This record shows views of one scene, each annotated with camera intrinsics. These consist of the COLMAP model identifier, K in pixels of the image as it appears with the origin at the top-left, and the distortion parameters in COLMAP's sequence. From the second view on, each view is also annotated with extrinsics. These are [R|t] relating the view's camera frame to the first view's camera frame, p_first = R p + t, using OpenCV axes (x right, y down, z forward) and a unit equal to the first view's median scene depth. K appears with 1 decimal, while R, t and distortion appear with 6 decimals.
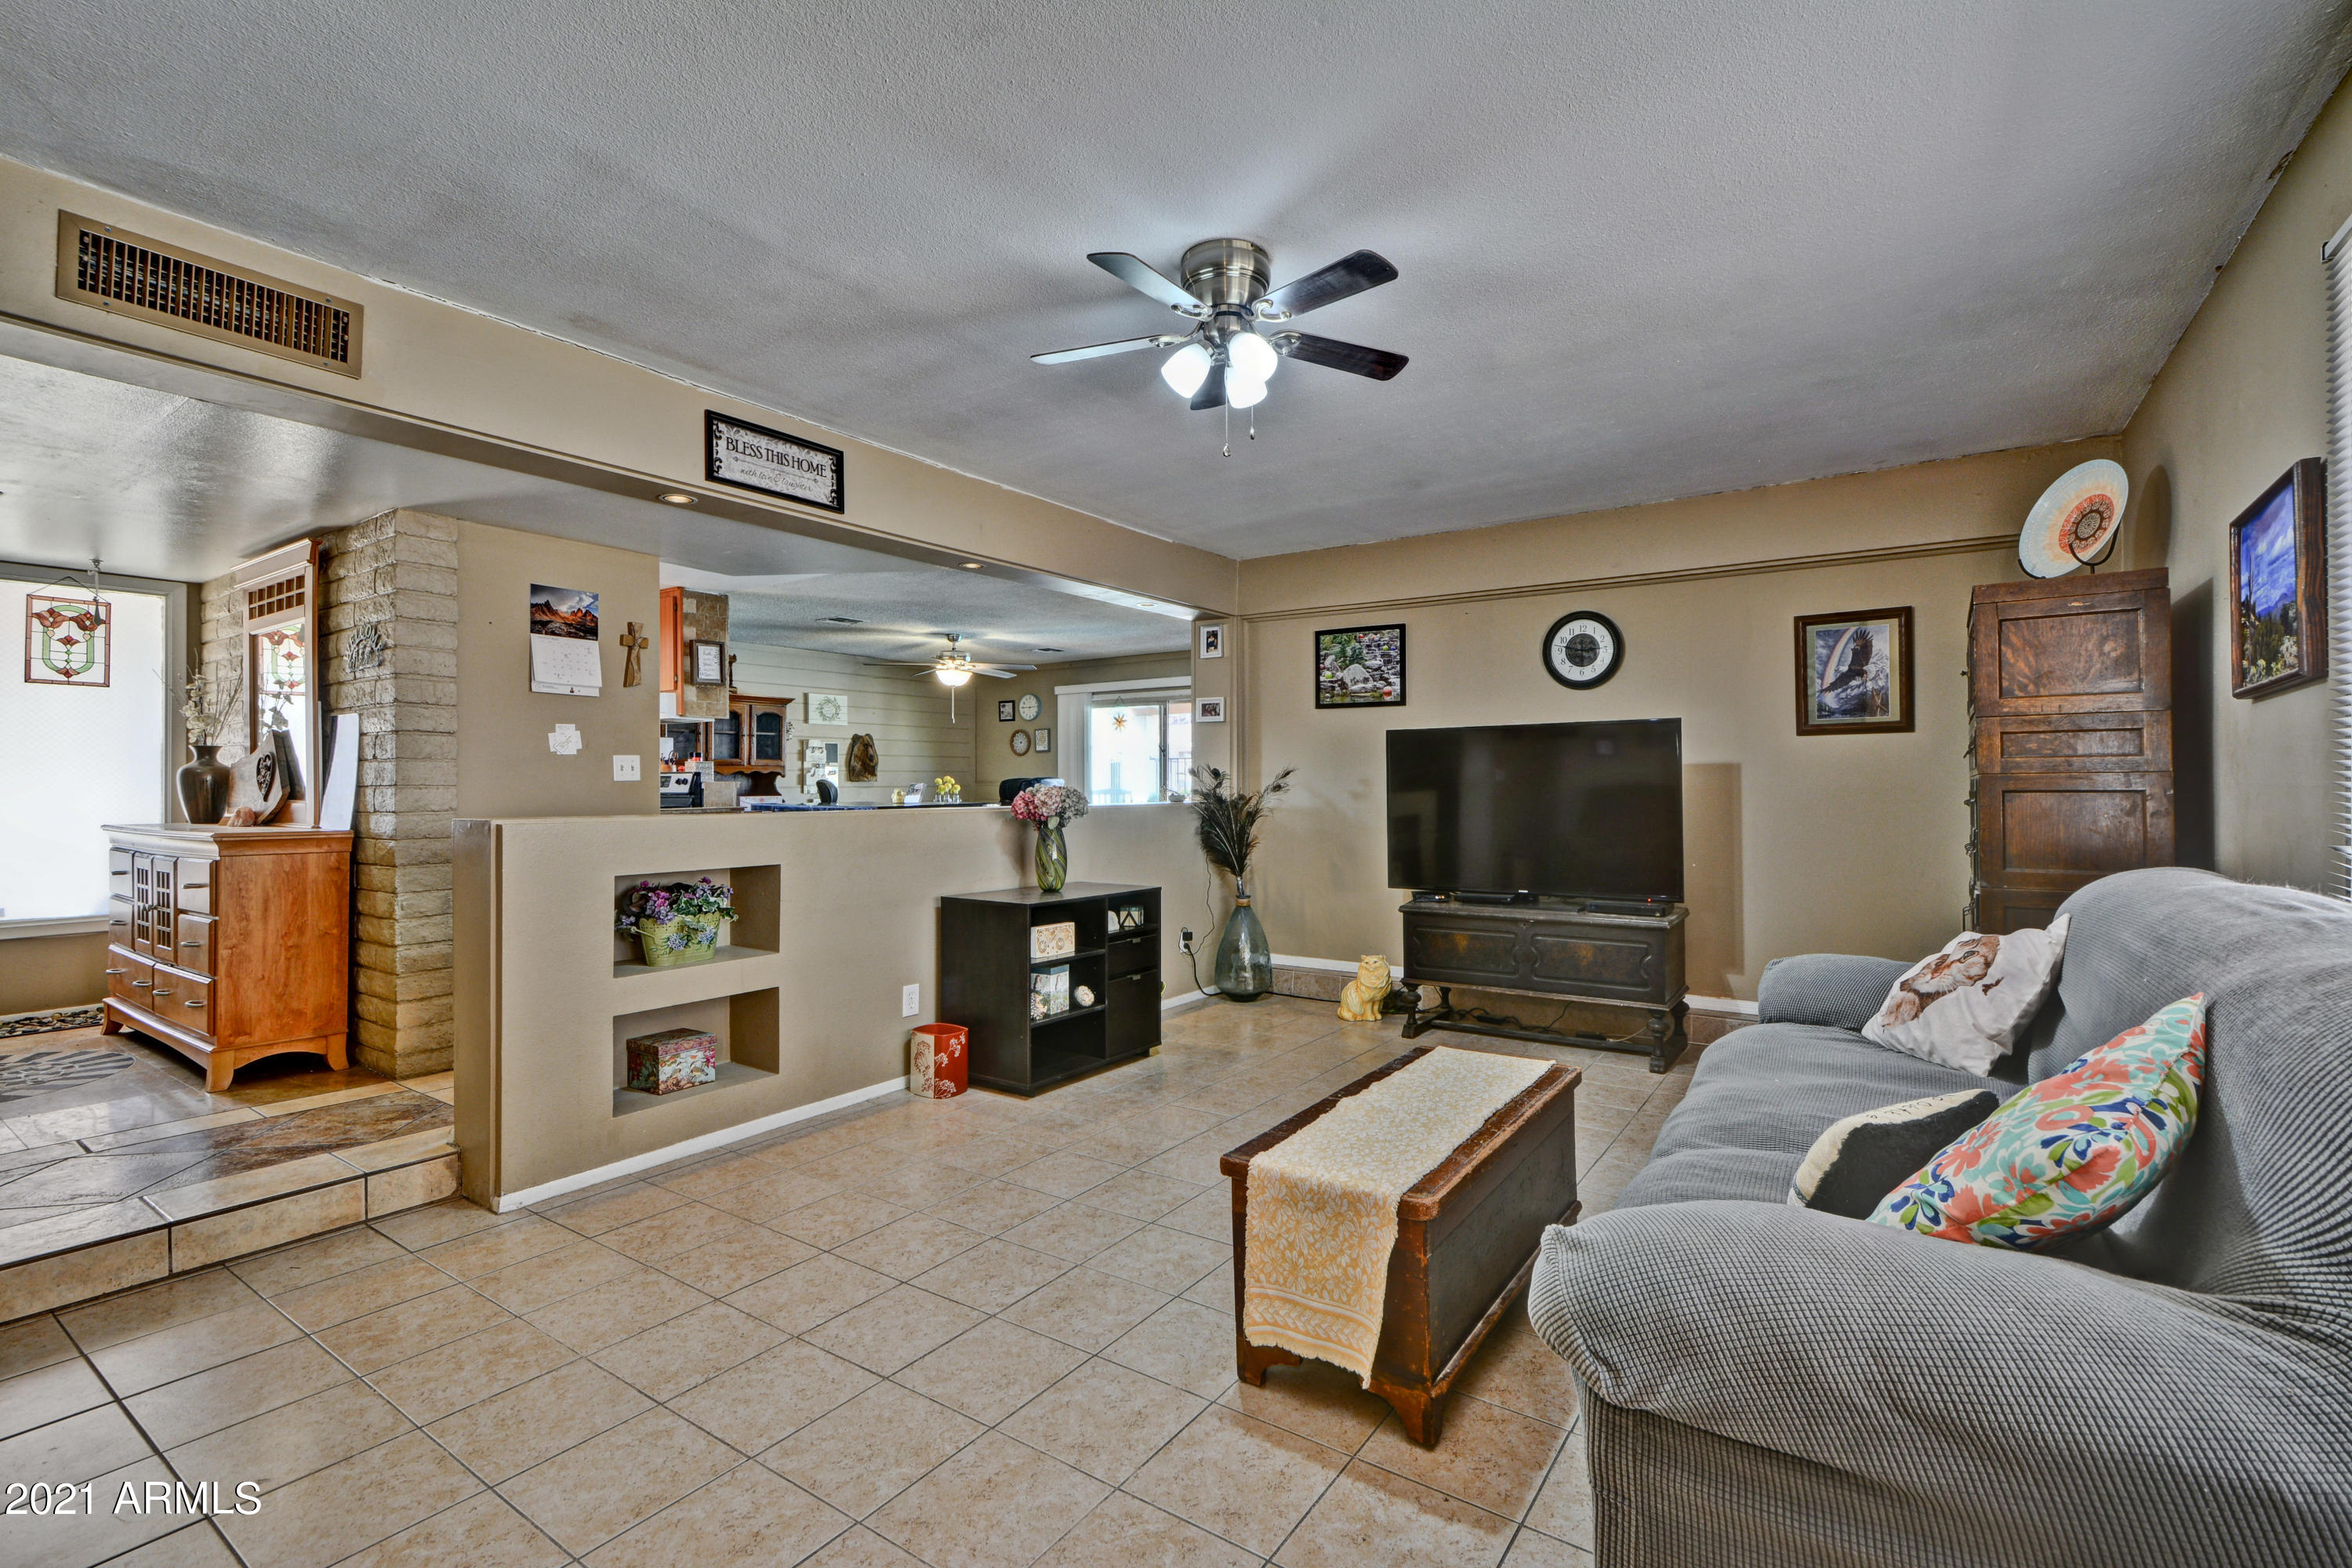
lens RADIAL K [[1045.1, 0, 1188.8], [0, 1045.1, 782.8], [0, 0, 1]] dist [-0.000344, -0.003846]
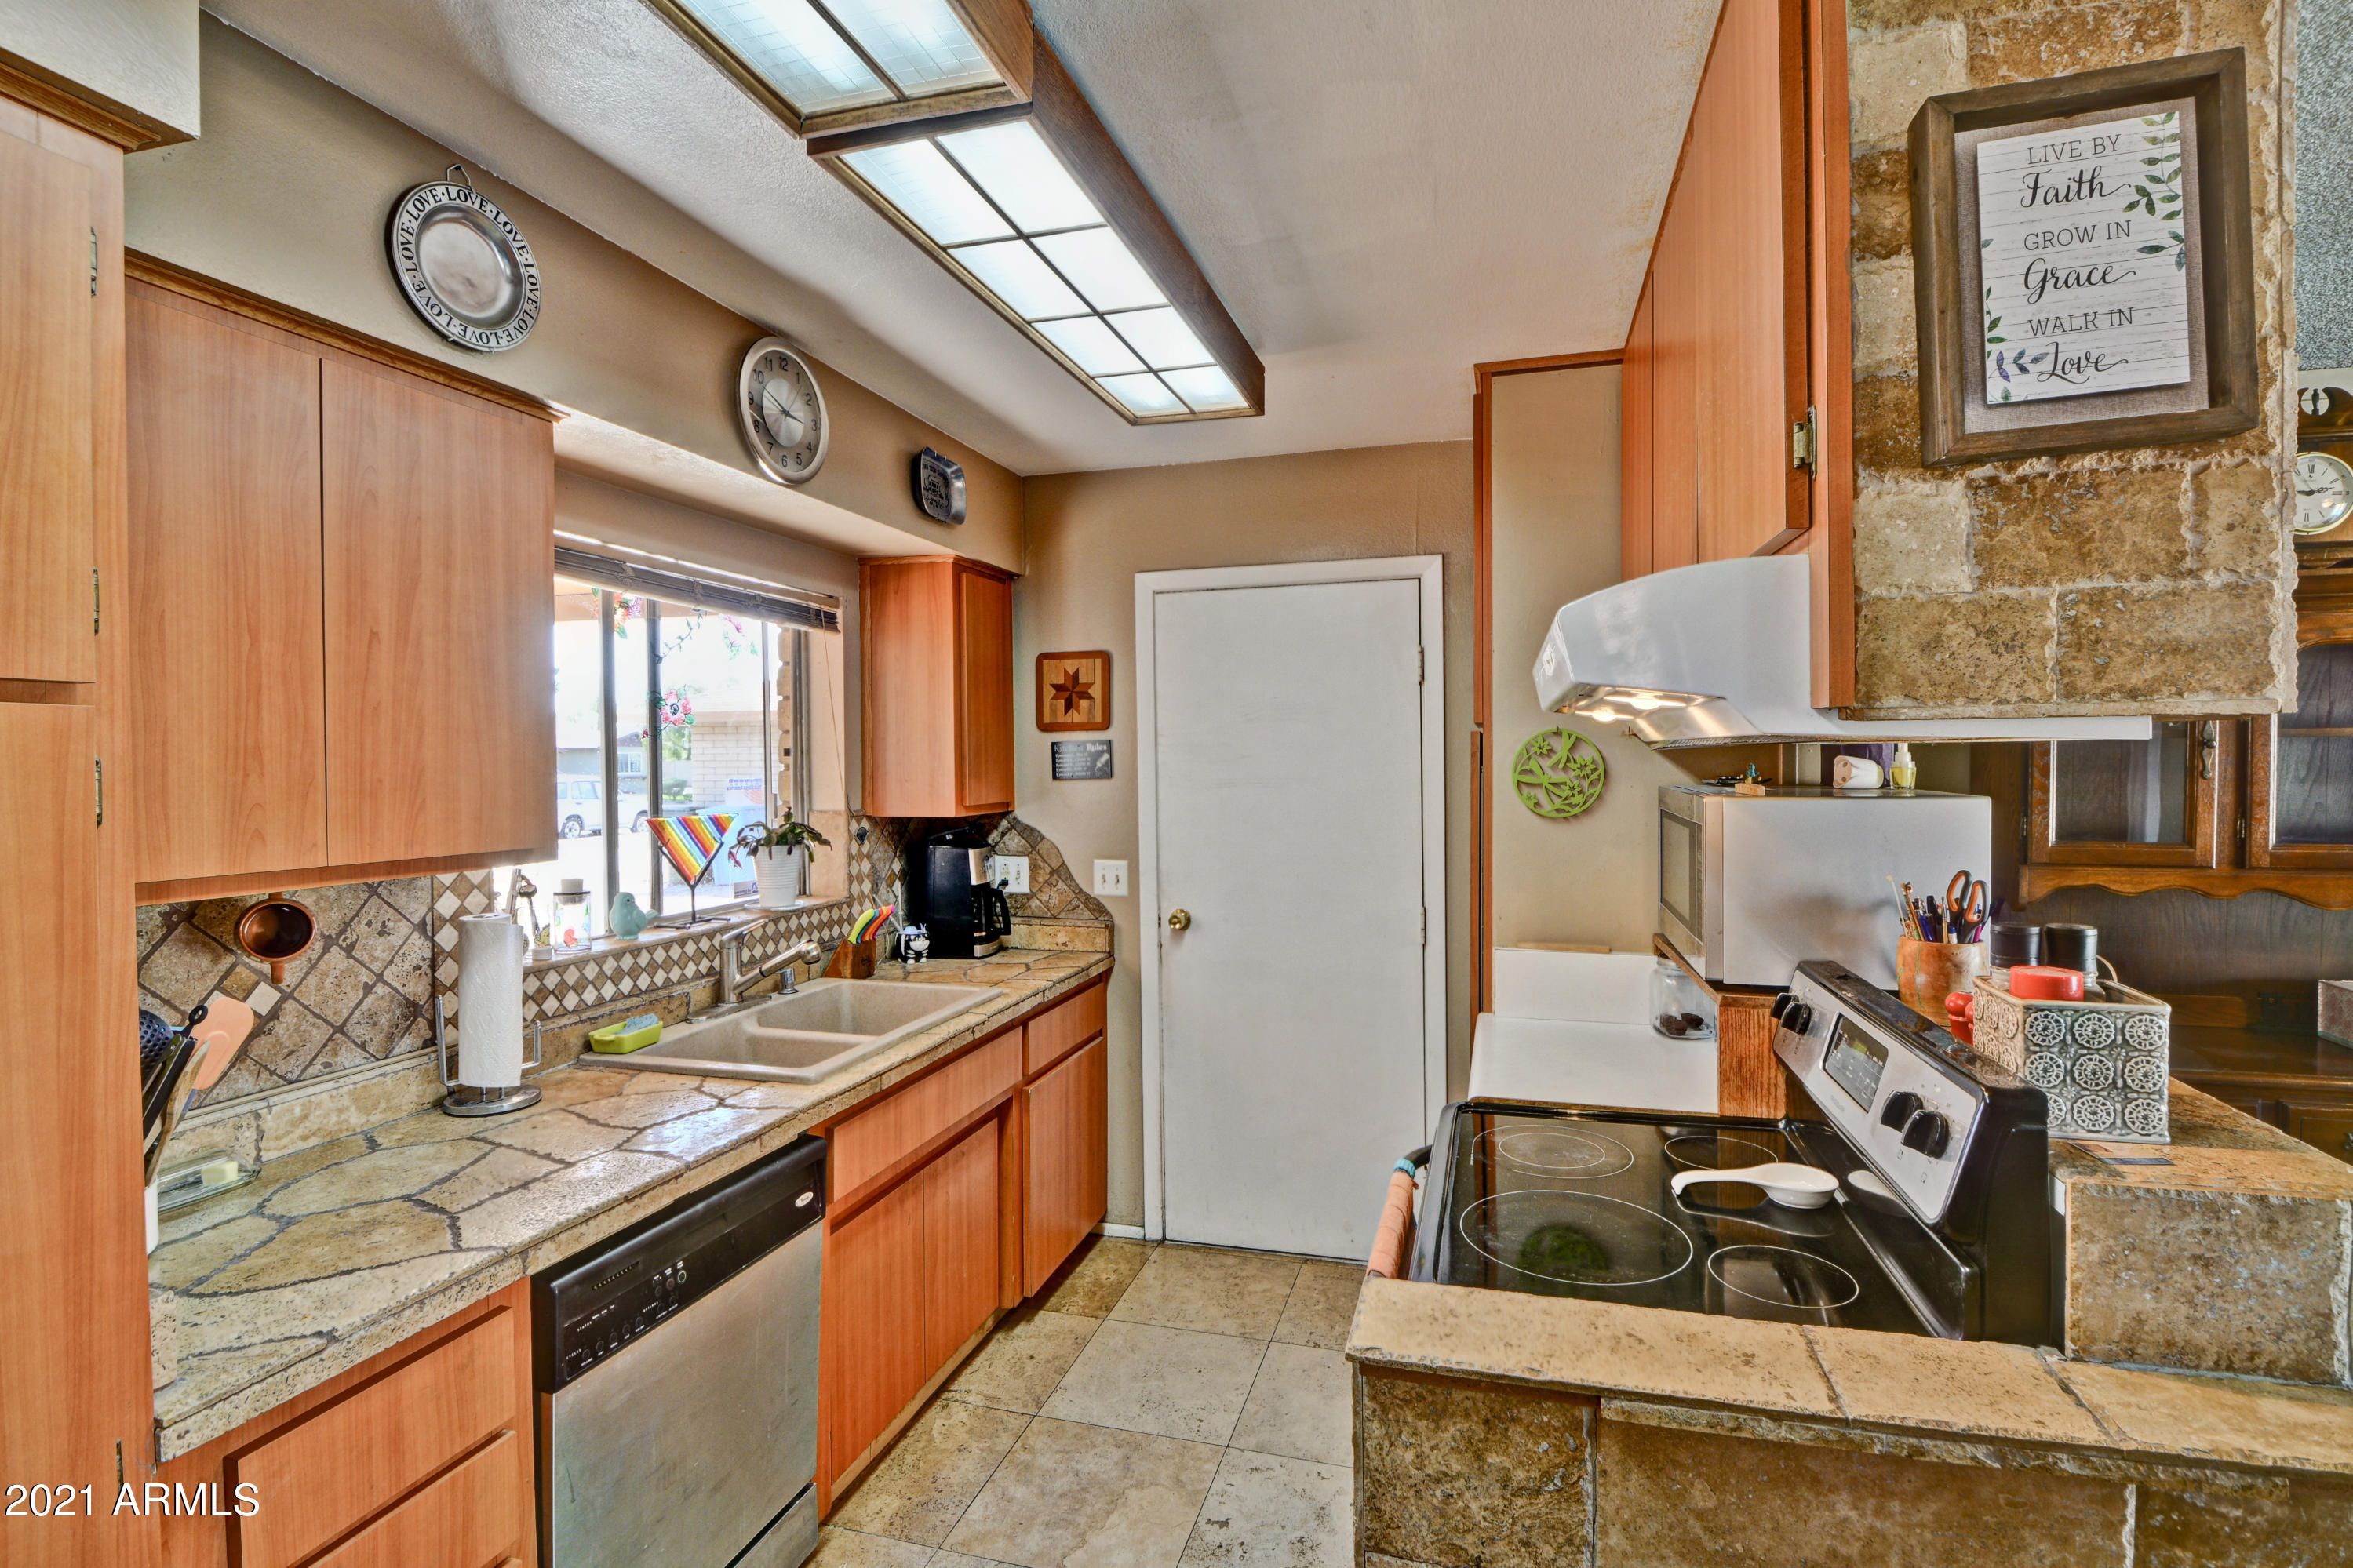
lens RADIAL K [[1115.1, 0, 1197.7], [0, 1115.1, 776.7], [0, 0, 1]] dist [-0.004822, -0.005284]
pose [[0.324545, 0.016397, -0.945728, -0.562817], [0.007474, 0.999774, 0.019899, -0.088639], [0.945841, -0.013526, 0.324349, 1.306229]]
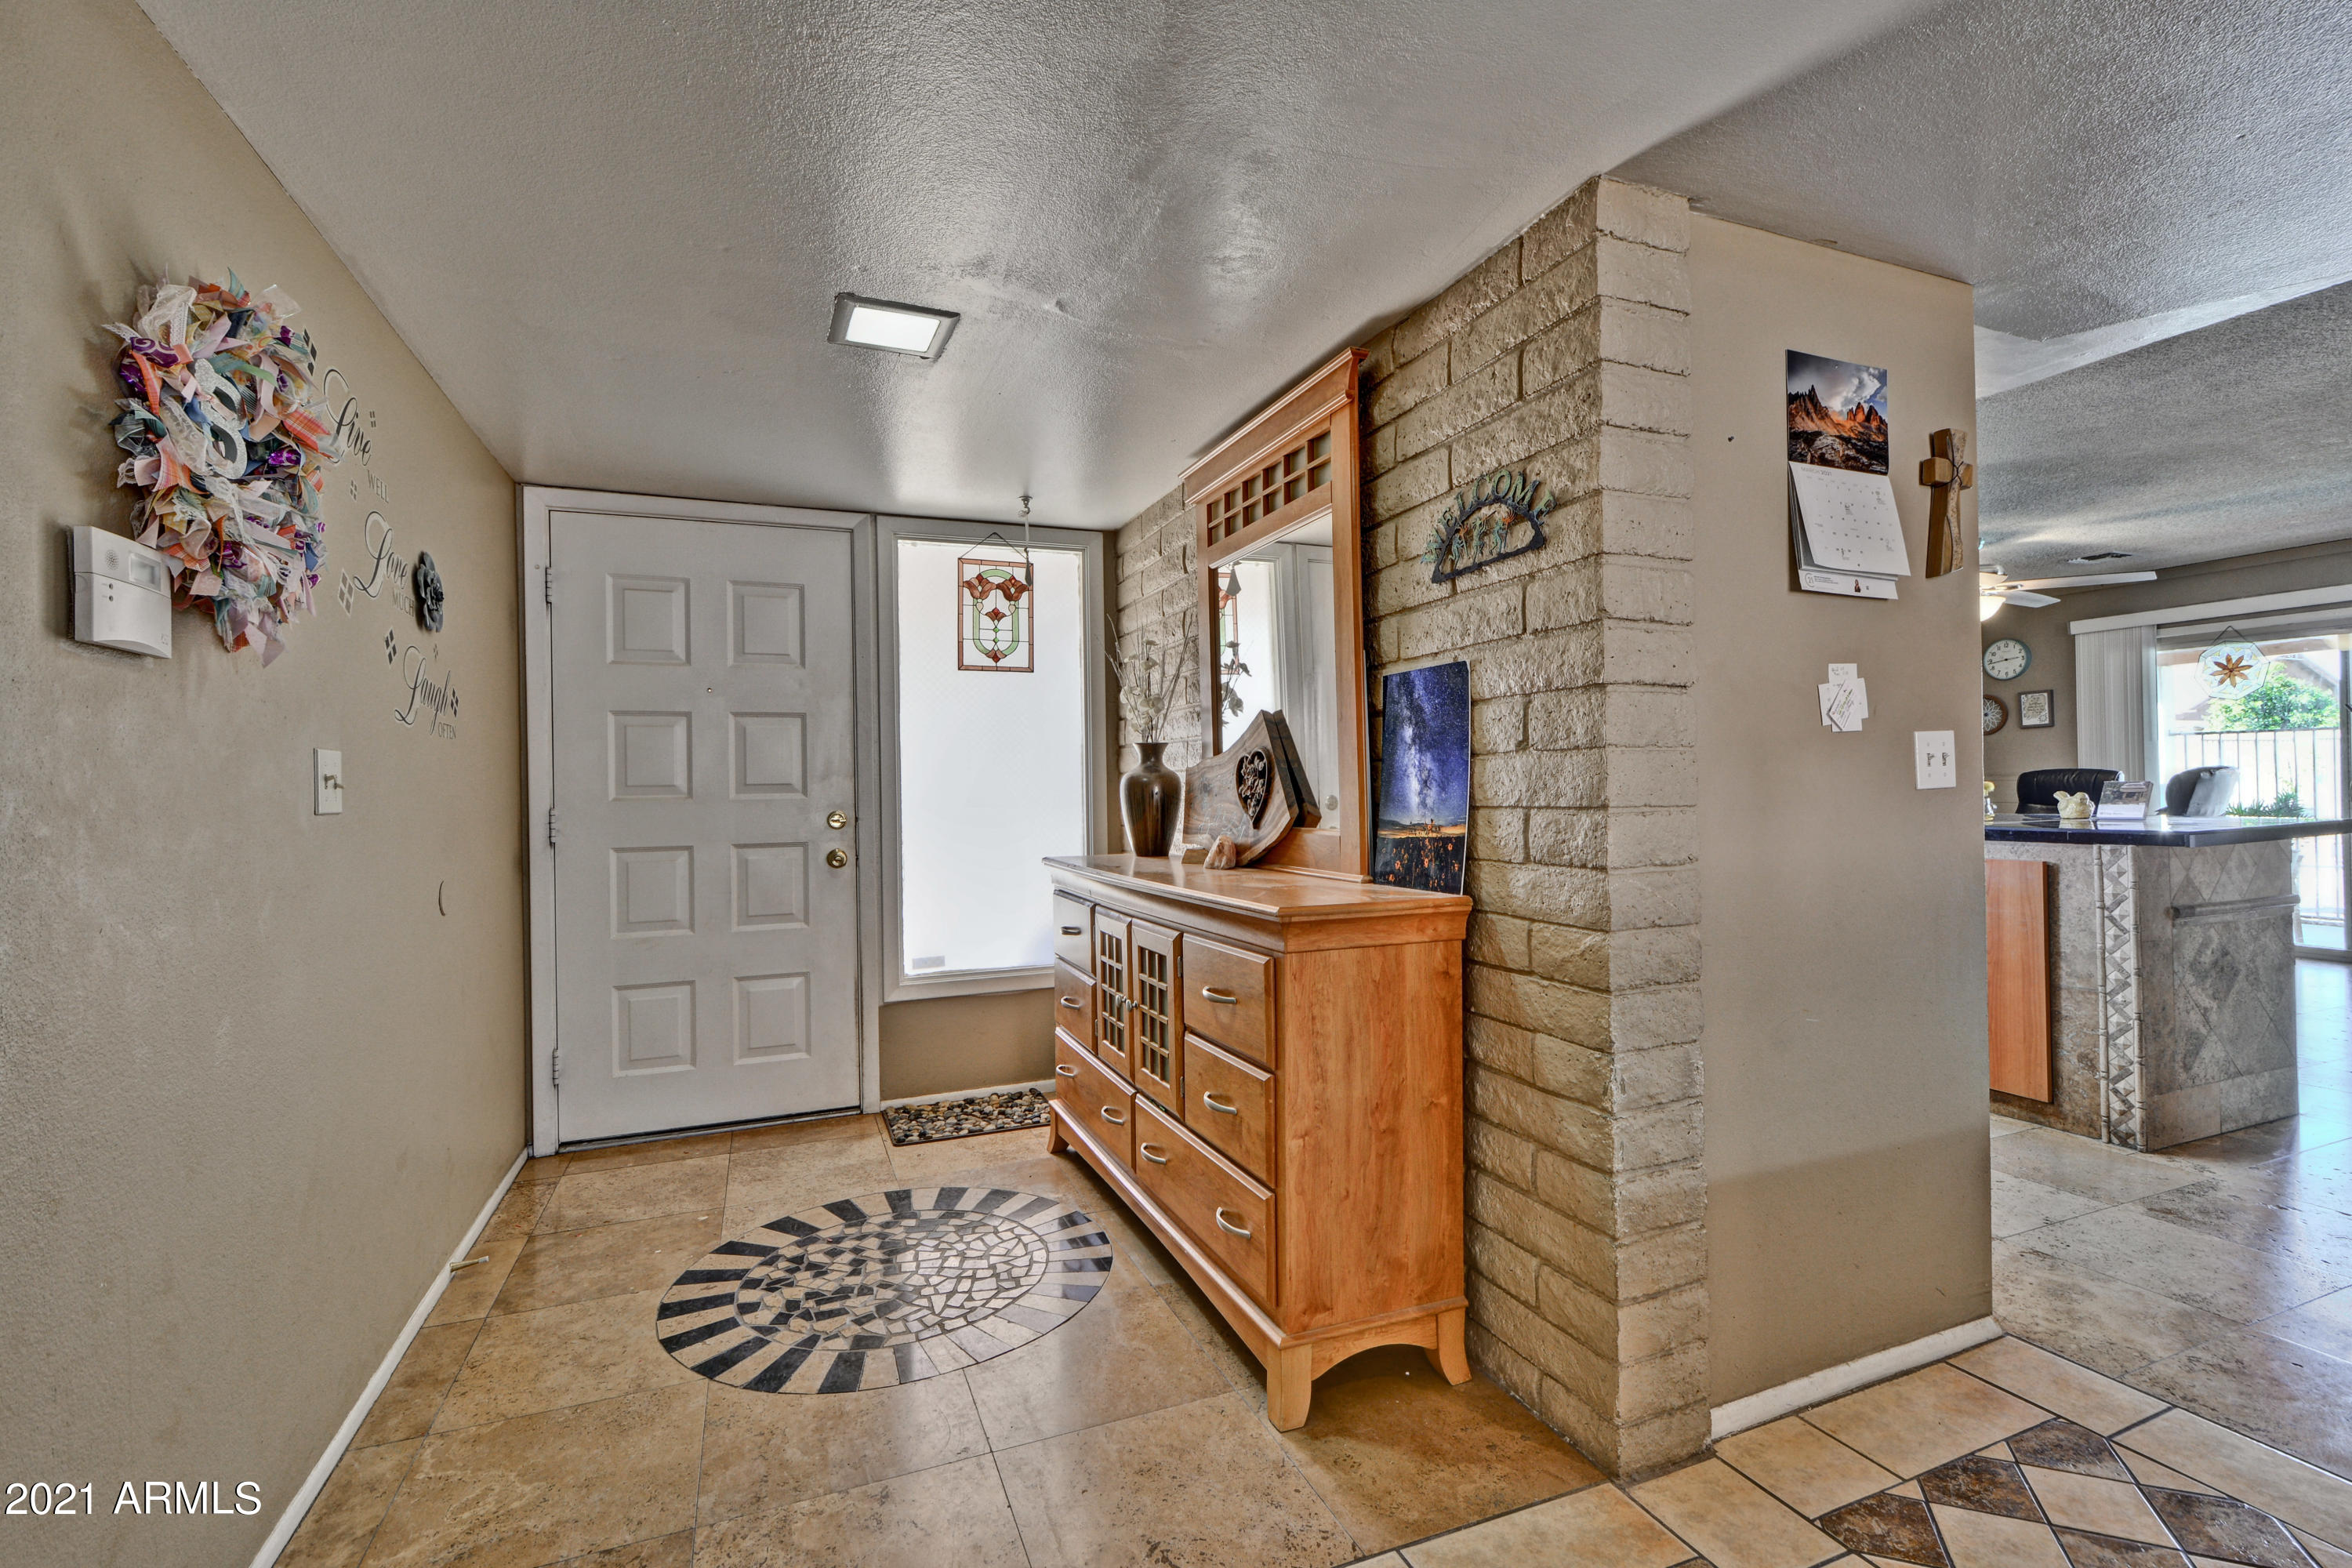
lens RADIAL K [[1045.1, 0, 1189.2], [0, 1045.1, 783.3], [0, 0, 1]] dist [-0.000344, -0.003846]
pose [[0.833823, -0.013565, -0.551865, -0.535333], [0.016302, 0.999867, 0.000054, -0.008435], [0.551791, -0.009042, 0.833933, 0.432791]]
